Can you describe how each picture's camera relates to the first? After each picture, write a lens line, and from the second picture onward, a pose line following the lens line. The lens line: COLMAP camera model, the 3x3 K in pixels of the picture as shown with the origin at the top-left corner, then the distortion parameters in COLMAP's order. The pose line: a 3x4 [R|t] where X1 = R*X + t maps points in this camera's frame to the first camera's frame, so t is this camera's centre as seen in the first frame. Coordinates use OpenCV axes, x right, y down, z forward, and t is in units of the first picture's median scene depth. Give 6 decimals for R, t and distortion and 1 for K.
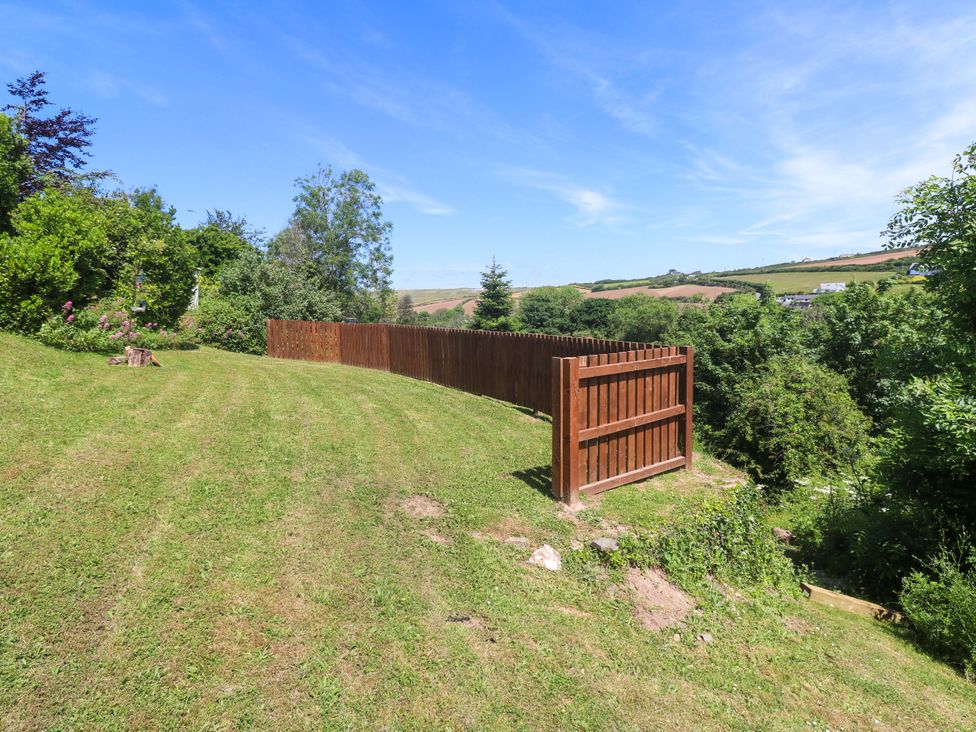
lens RADIAL K [[500.5, 0, 482.5], [0, 500.5, 365.5], [0, 0, 1]] dist [-0.026310, -0.005767]
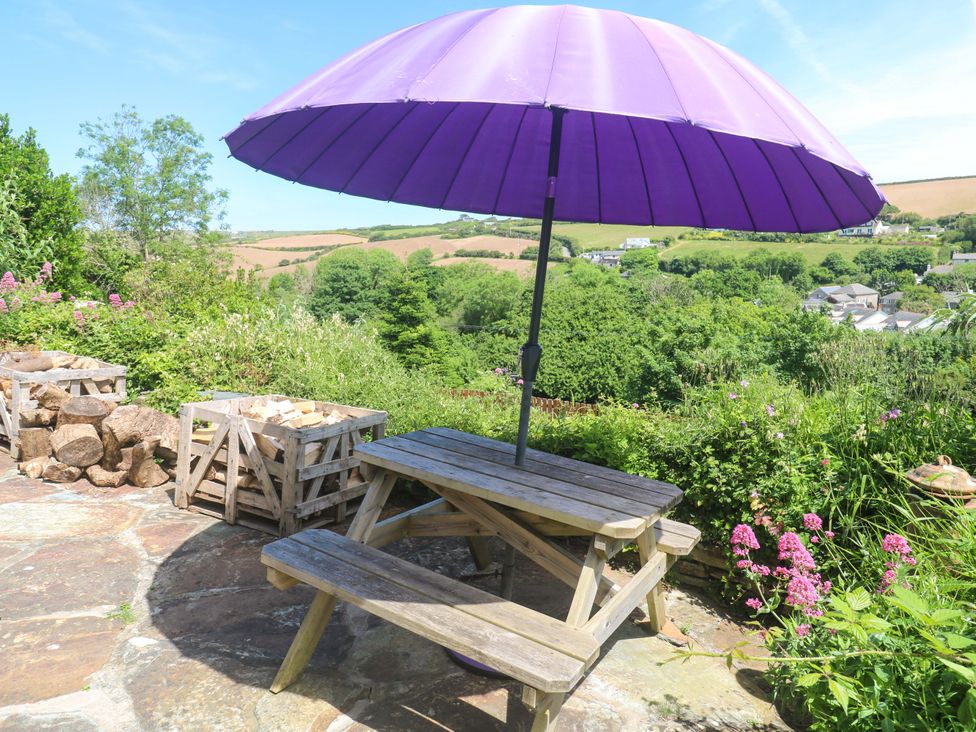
lens RADIAL K [[656.6, 0, 497.9], [0, 656.6, 361.8], [0, 0, 1]] dist [0.011057, -0.001360]
pose [[0.905258, -0.062729, 0.420206, -0.238736], [0.042165, 0.997422, 0.058059, -0.071377], [-0.422765, -0.034841, 0.905570, -0.059980]]
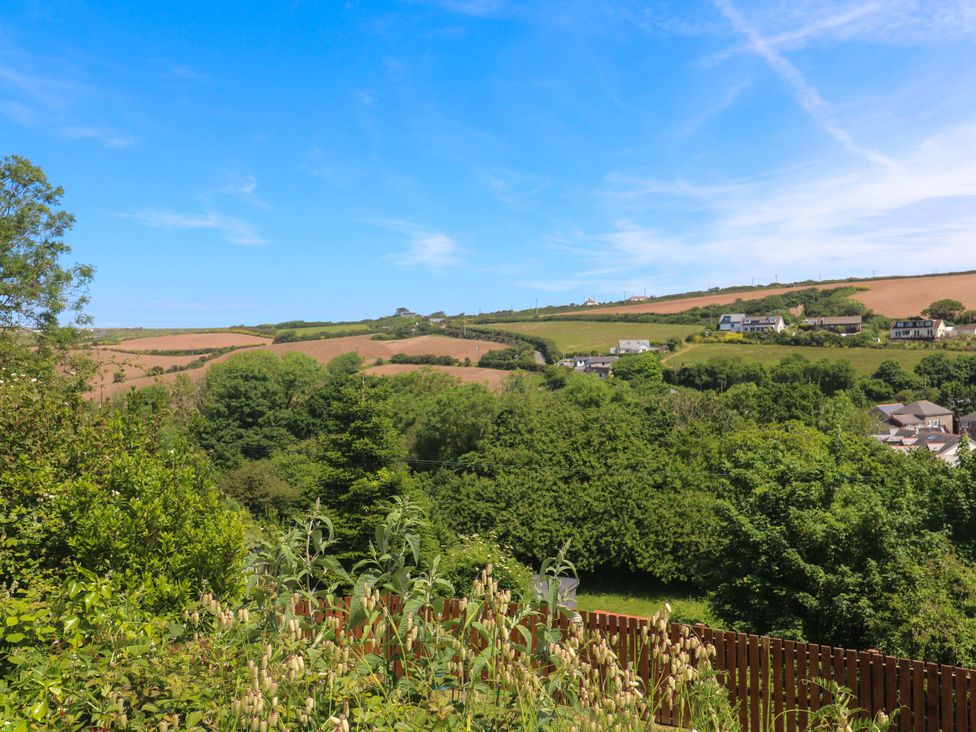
lens RADIAL K [[869.7, 0, 493.3], [0, 869.7, 356.0], [0, 0, 1]] dist [0.011674, 0.013164]
pose [[0.877586, 0.011345, 0.479285, -0.240750], [0.045027, 0.993351, -0.105959, -0.085887], [-0.477300, 0.114569, 0.871240, 0.057899]]
